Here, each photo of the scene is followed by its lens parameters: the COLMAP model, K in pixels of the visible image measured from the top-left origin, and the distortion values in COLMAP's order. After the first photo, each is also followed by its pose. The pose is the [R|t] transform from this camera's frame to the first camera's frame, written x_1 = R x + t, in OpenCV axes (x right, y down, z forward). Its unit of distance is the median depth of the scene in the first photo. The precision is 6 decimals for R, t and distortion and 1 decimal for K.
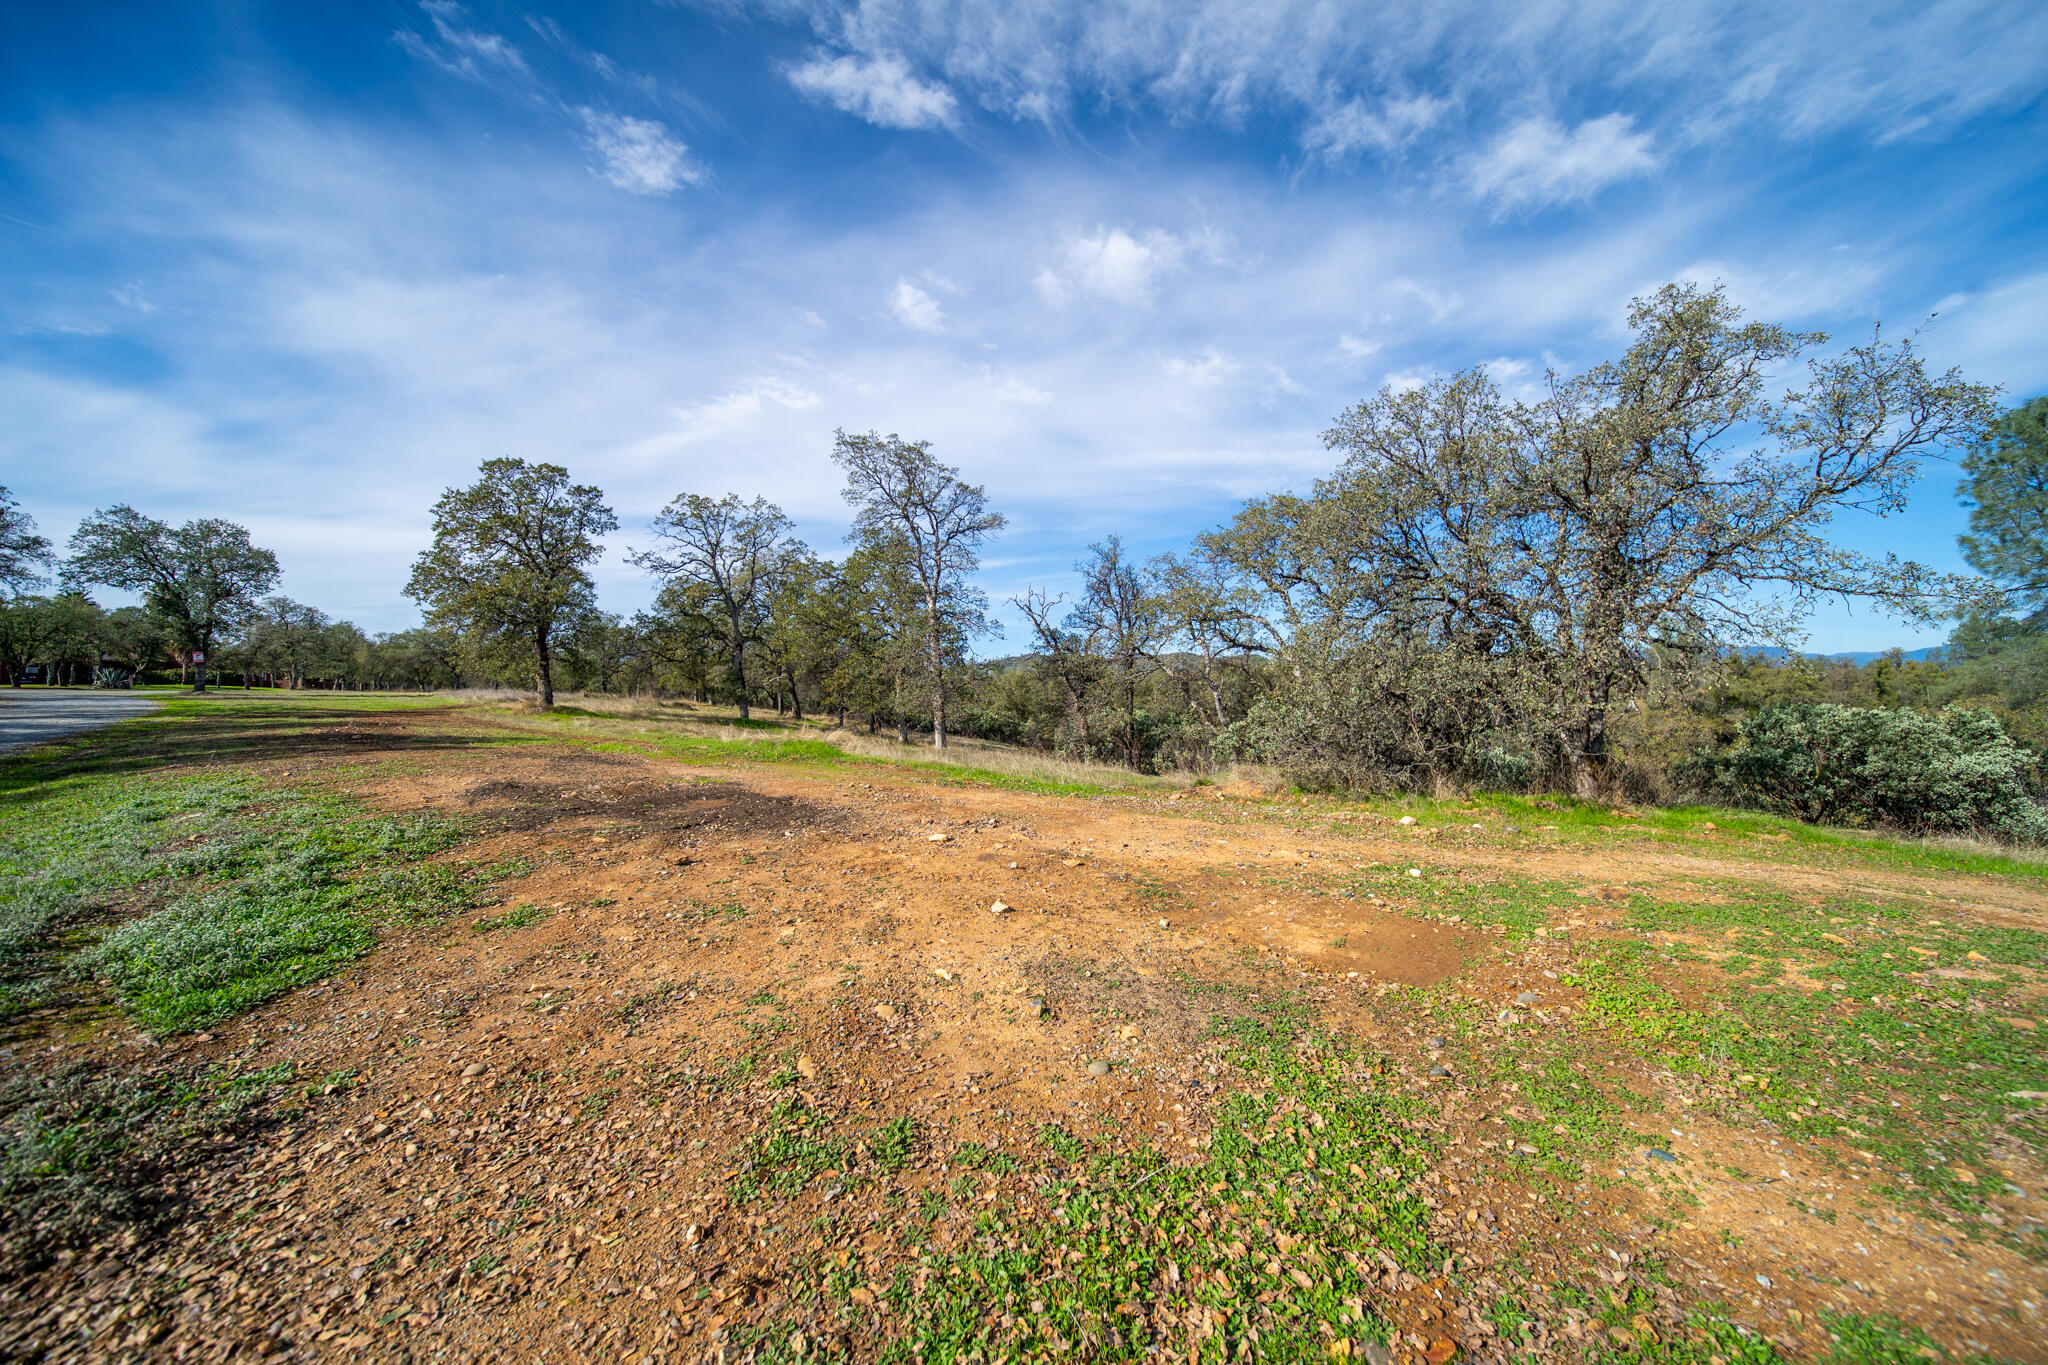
lens RADIAL K [[725.5, 0, 1035.2], [0, 725.5, 683.8], [0, 0, 1]] dist [-0.001988, -0.000682]
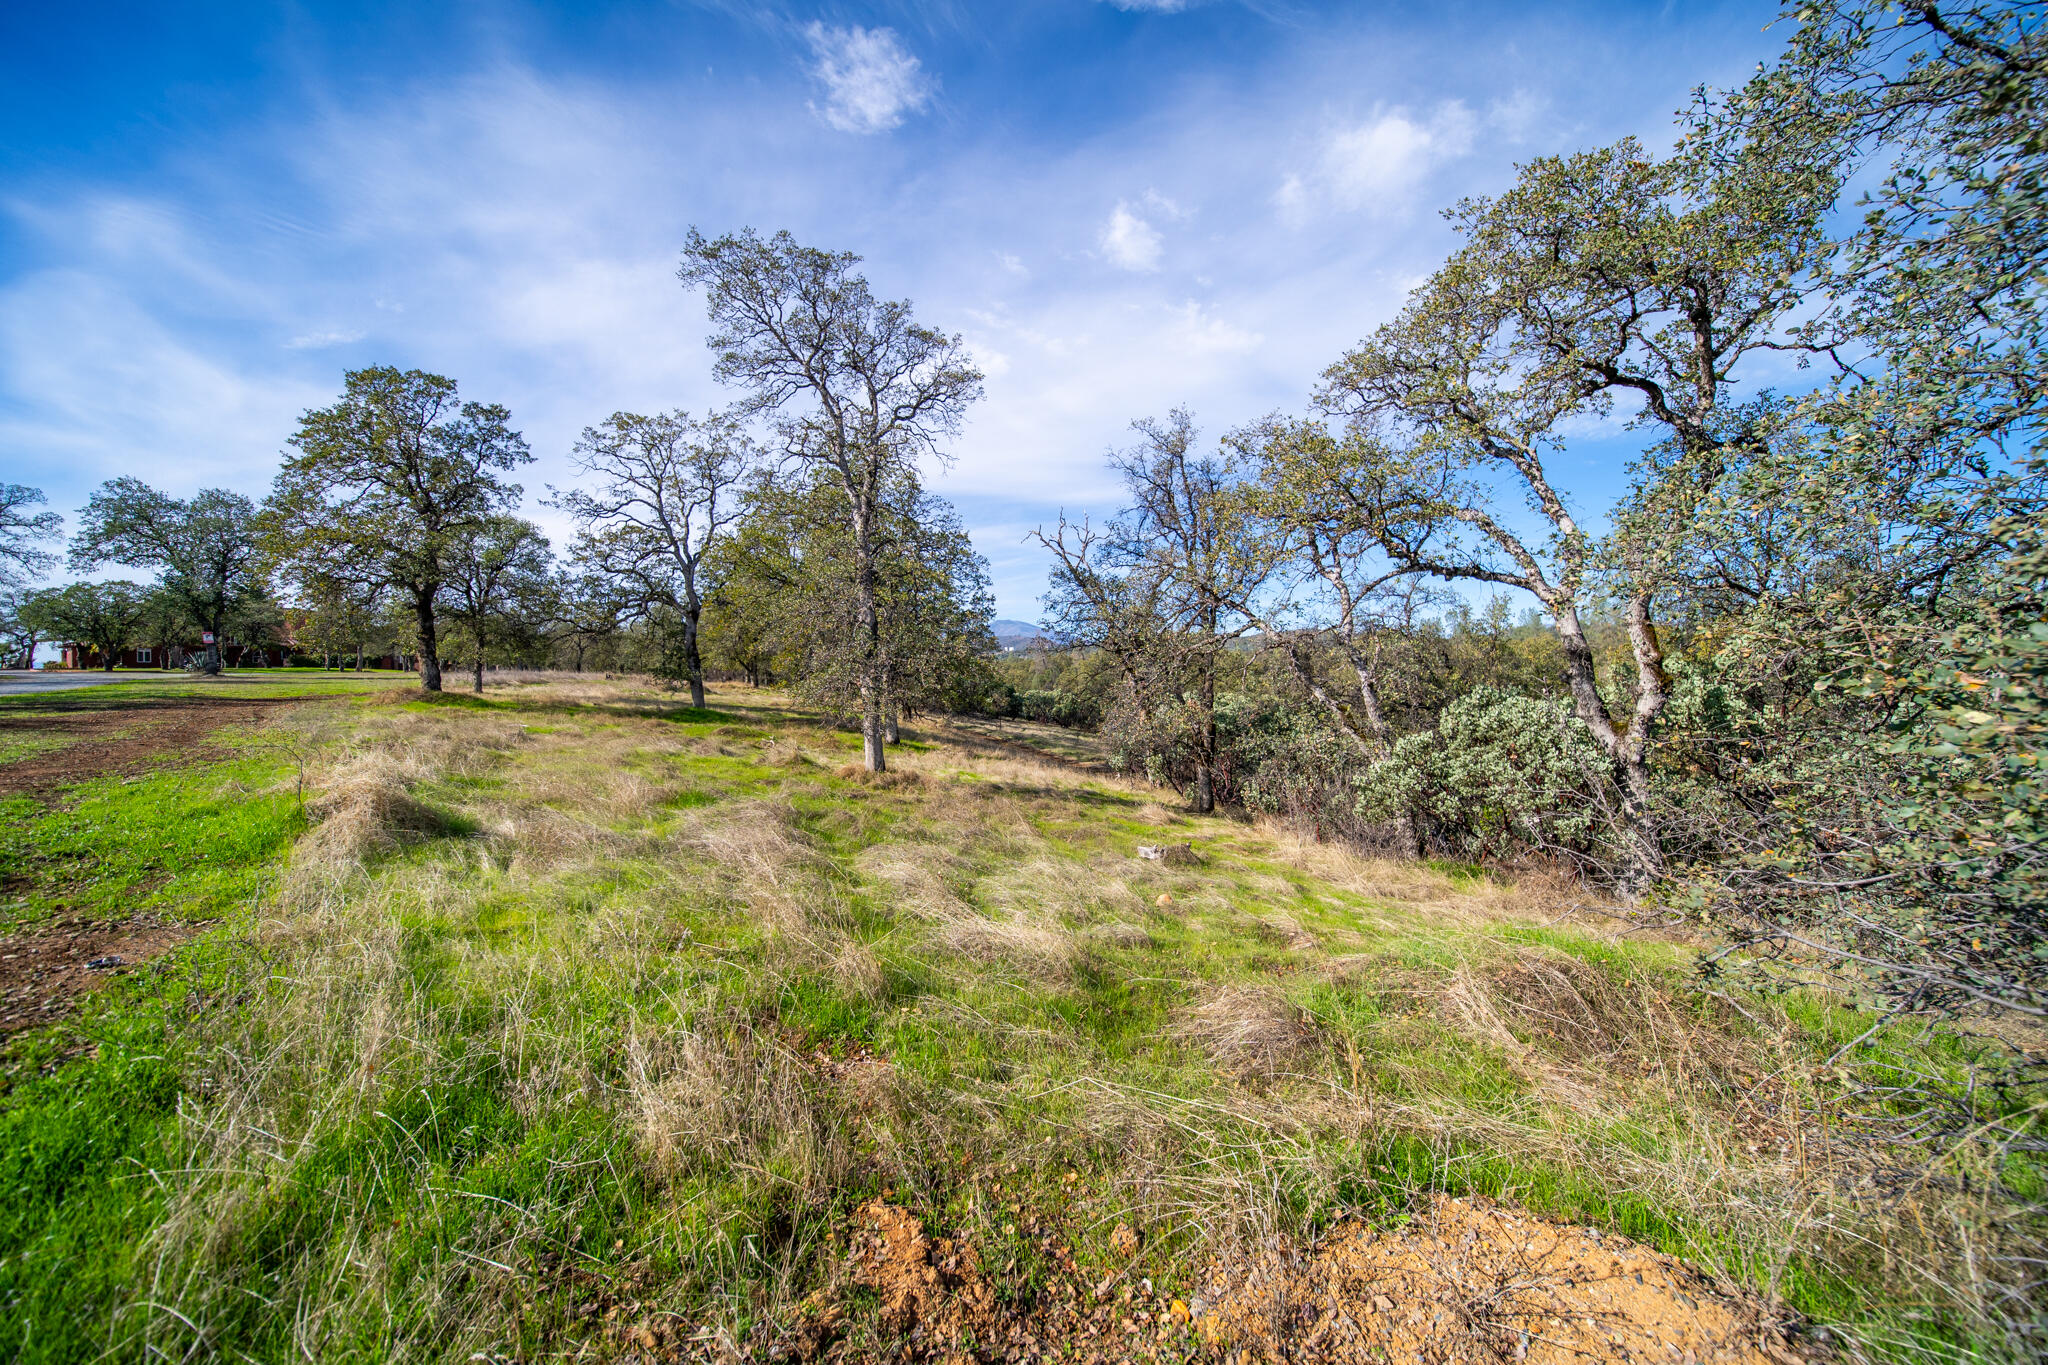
lens RADIAL K [[725.5, 0, 1035.9], [0, 725.5, 679.0], [0, 0, 1]] dist [-0.001988, -0.000682]
pose [[0.986799, -0.002397, -0.161931, 0.079868], [0.006200, 0.999717, 0.022986, 0.002783], [0.161830, -0.023687, 0.986534, 0.353843]]
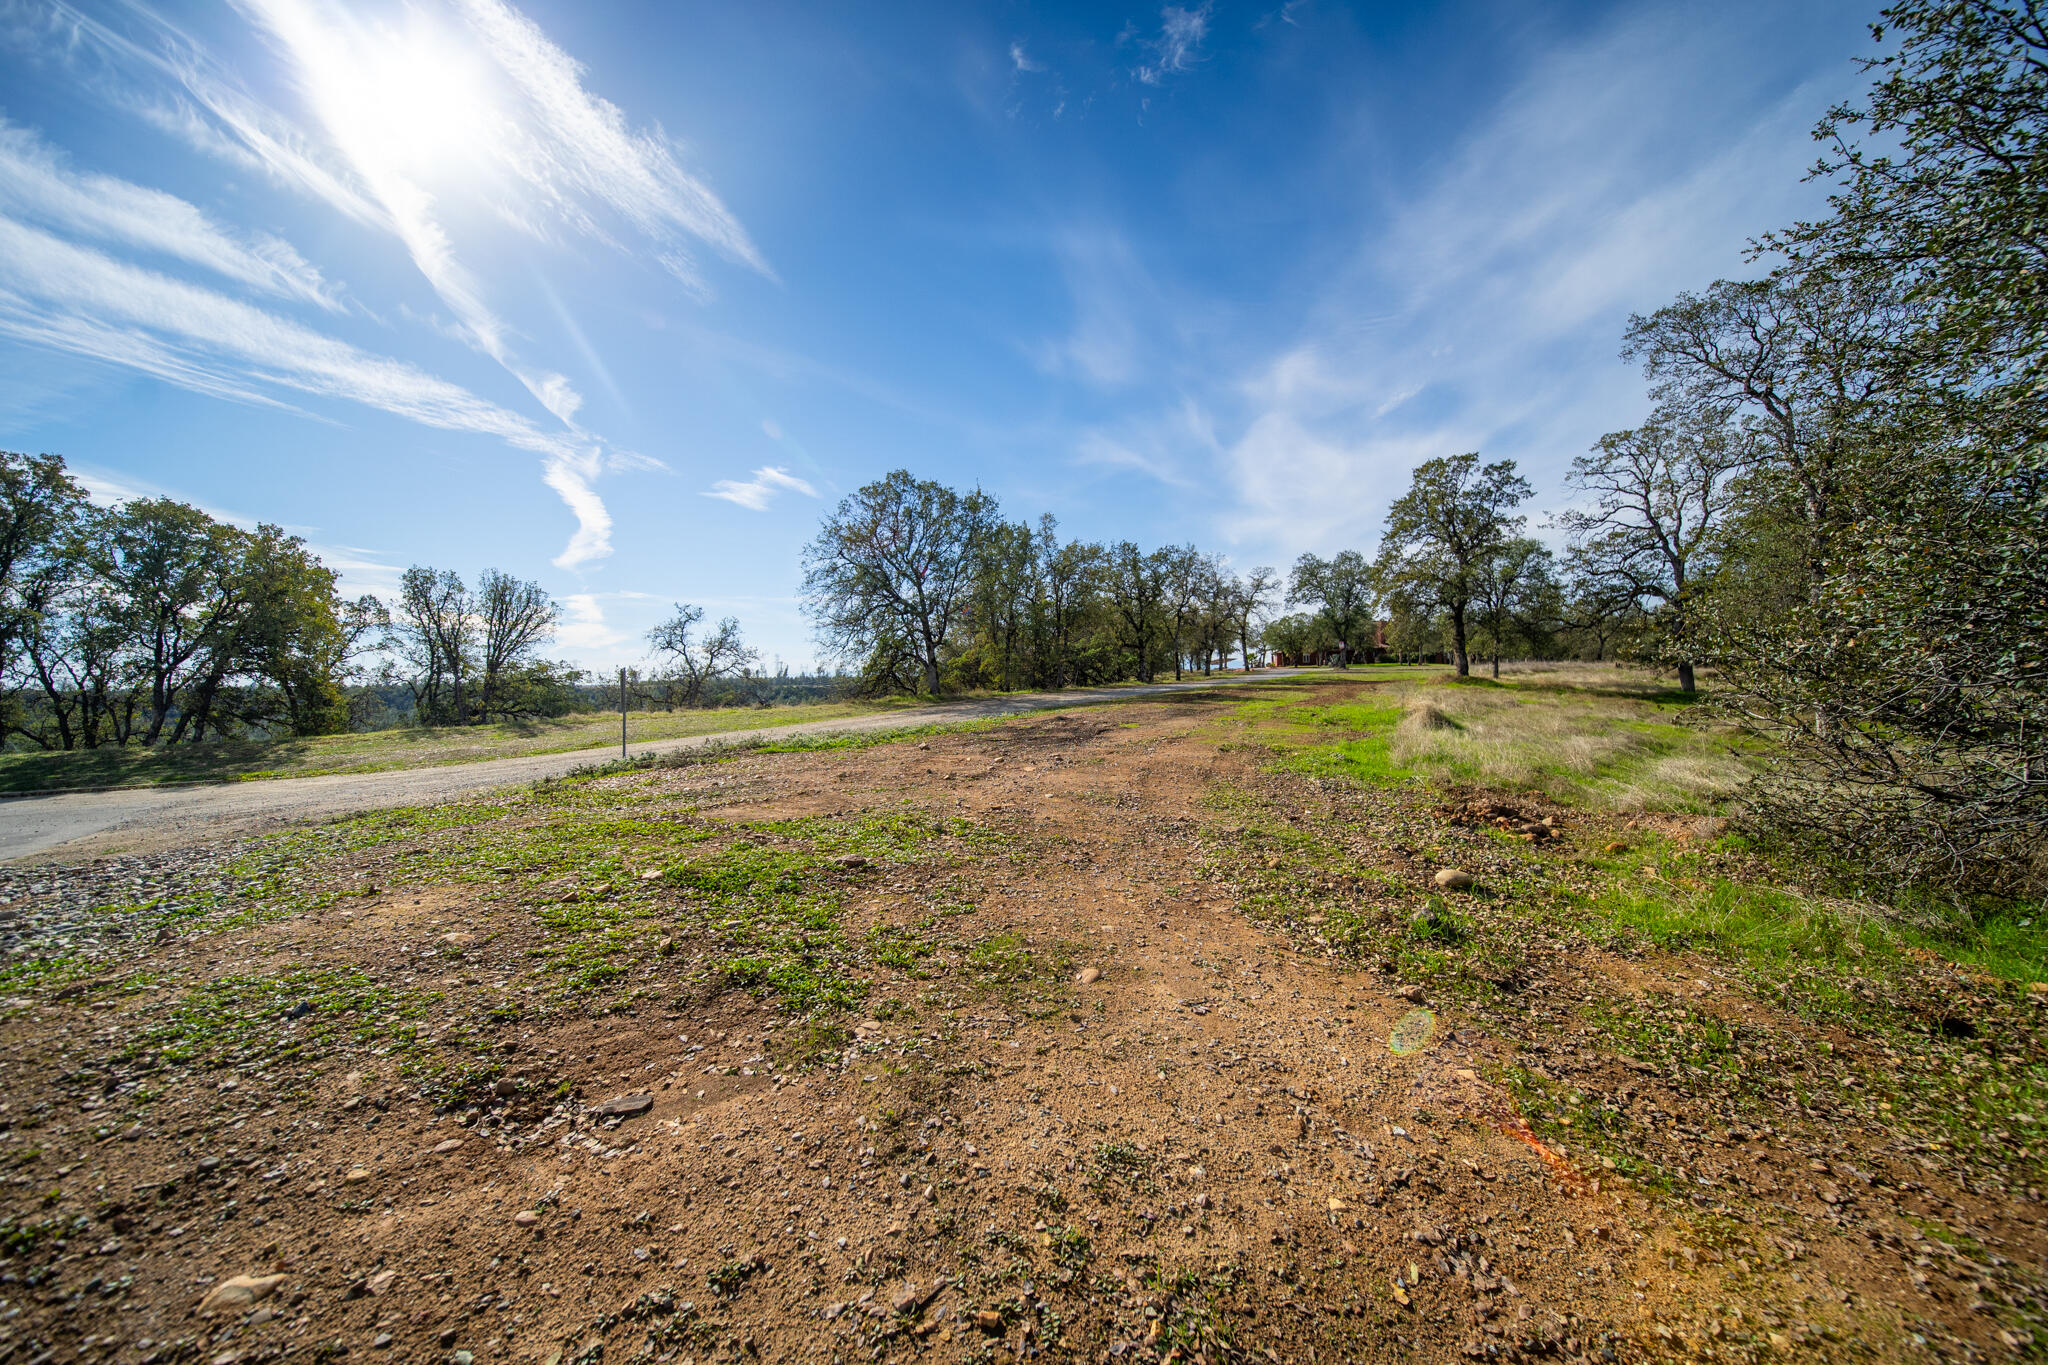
lens RADIAL K [[725.5, 0, 1039.8], [0, 725.5, 691.4], [0, 0, 1]] dist [-0.001988, -0.000682]
pose [[0.172804, 0.015814, -0.984829, 0.301854], [0.033392, 0.999202, 0.021904, 0.007439], [0.984390, -0.036671, 0.172138, 0.181209]]
